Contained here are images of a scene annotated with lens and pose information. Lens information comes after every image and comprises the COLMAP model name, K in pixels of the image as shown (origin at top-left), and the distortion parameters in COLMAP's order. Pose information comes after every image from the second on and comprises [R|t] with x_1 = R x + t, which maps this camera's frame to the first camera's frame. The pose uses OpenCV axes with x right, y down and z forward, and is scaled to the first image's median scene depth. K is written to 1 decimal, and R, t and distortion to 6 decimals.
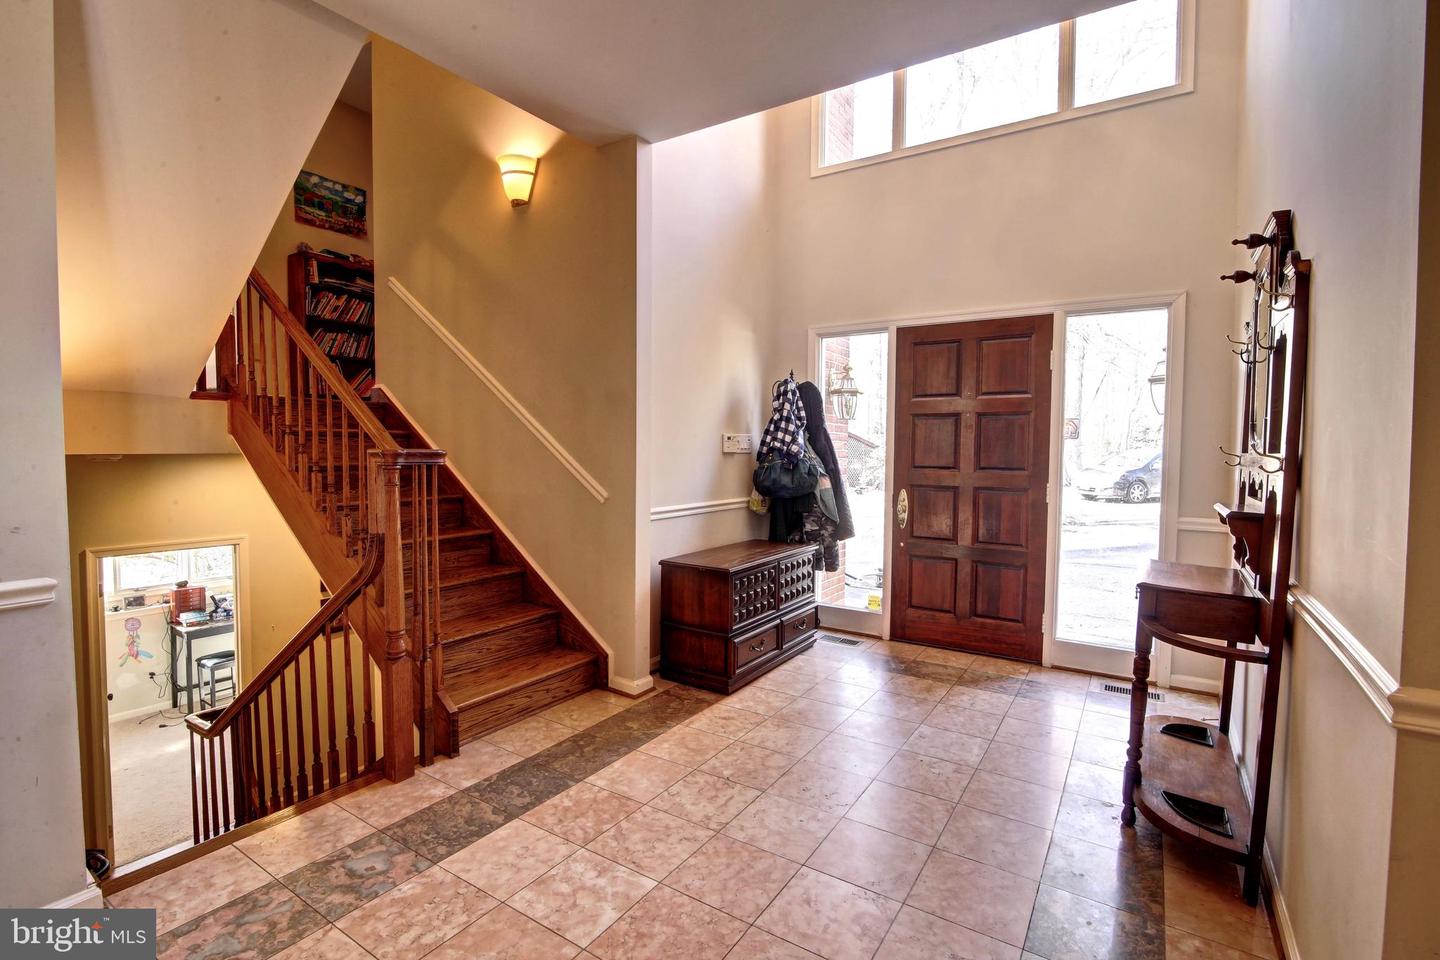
lens RADIAL K [[656.9, 0, 721.9], [0, 656.9, 479.7], [0, 0, 1]] dist [-0.018219, 0.000122]
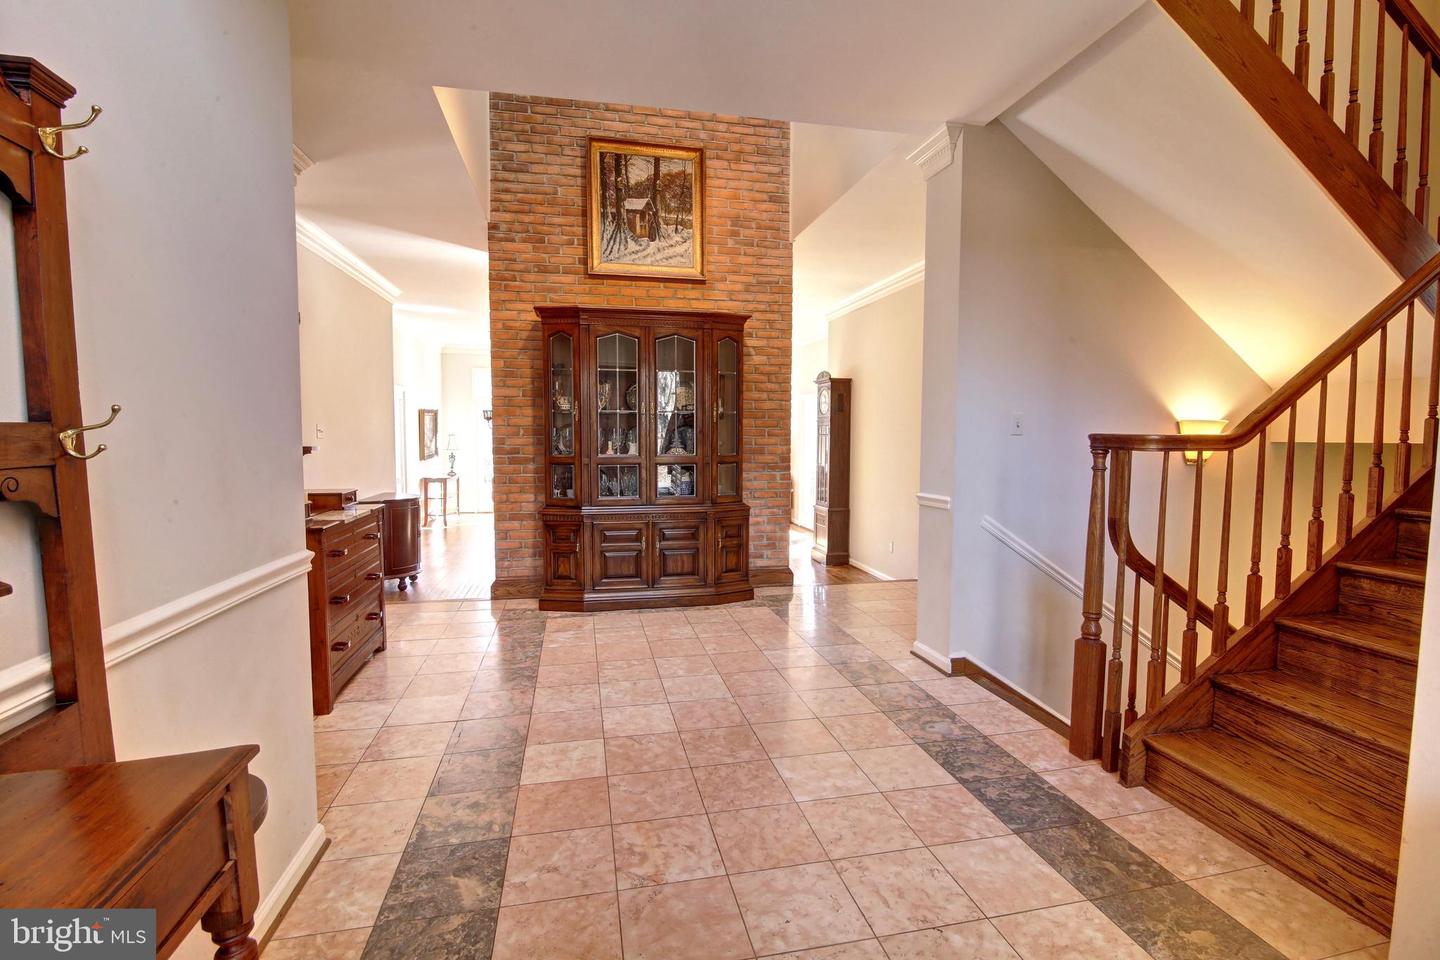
lens RADIAL K [[656.9, 0, 721.9], [0, 656.9, 479.7], [0, 0, 1]] dist [-0.018219, 0.000122]
pose [[-0.700945, 0.040682, -0.712054, 0.635143], [-0.042284, 0.994245, 0.098428, -0.052159], [0.711961, 0.099101, -0.695191, 1.306197]]
